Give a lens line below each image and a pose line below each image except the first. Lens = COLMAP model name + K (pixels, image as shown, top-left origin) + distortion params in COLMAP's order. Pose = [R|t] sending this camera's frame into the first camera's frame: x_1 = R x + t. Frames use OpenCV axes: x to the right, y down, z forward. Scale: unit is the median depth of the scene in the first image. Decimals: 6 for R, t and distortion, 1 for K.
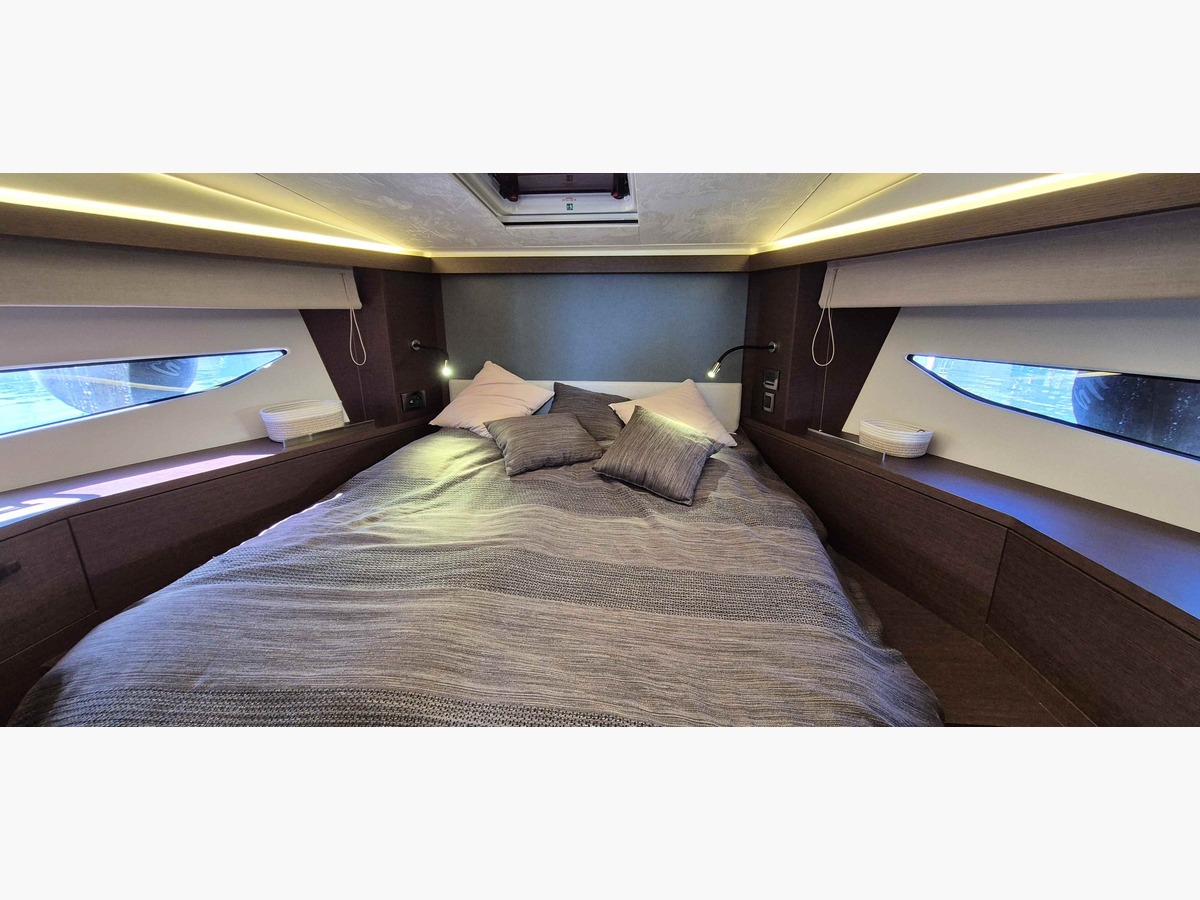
lens RADIAL K [[482.0, 0, 605.2], [0, 482.0, 444.8], [0, 0, 1]] dist [0.000926, 0.000292]
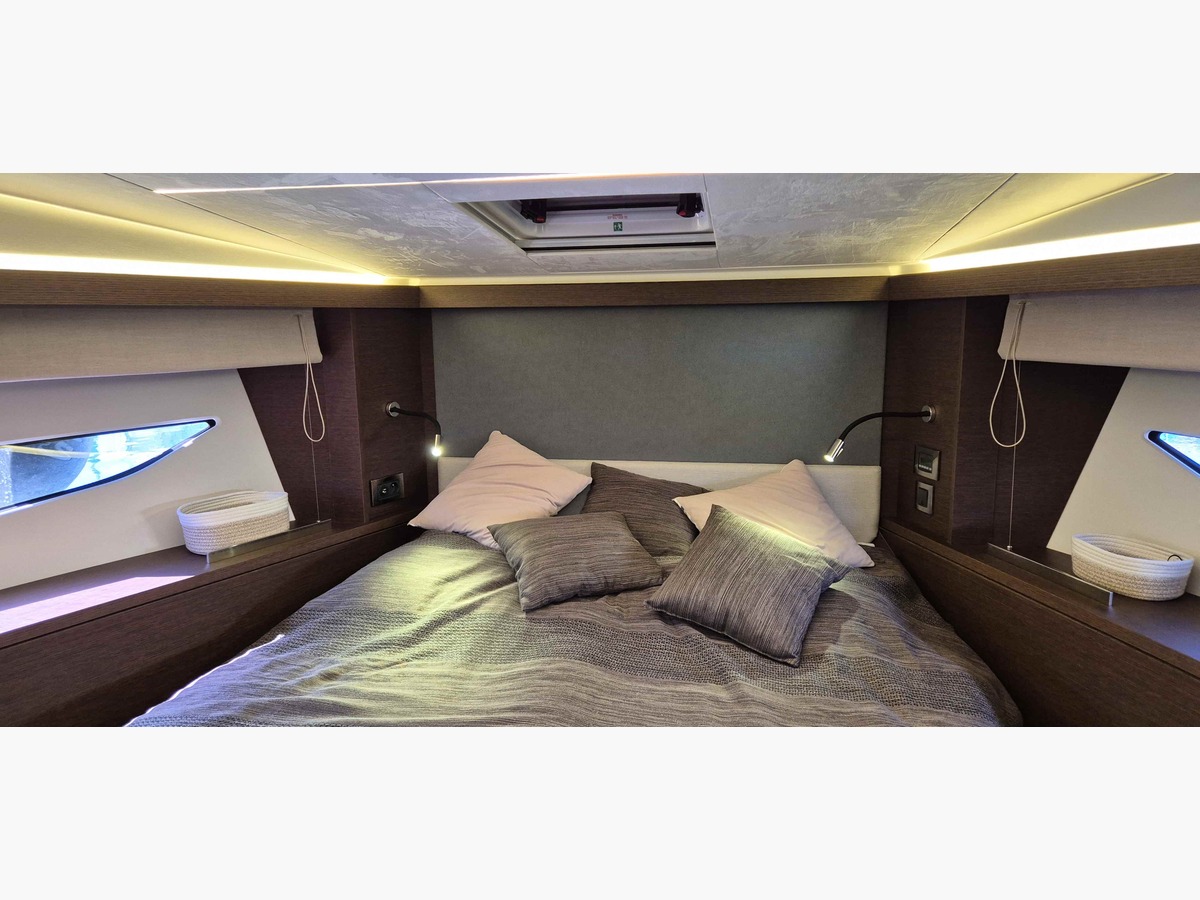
lens RADIAL K [[787.0, 0, 600.0], [0, 787.0, 450.0], [0, 0, 1]] dist [0.075207, -0.064343]
pose [[0.995876, 0.004491, -0.090614, 0.006213], [-0.013190, 0.995330, -0.095630, -0.053818], [0.089761, 0.096431, 0.991284, -0.110767]]
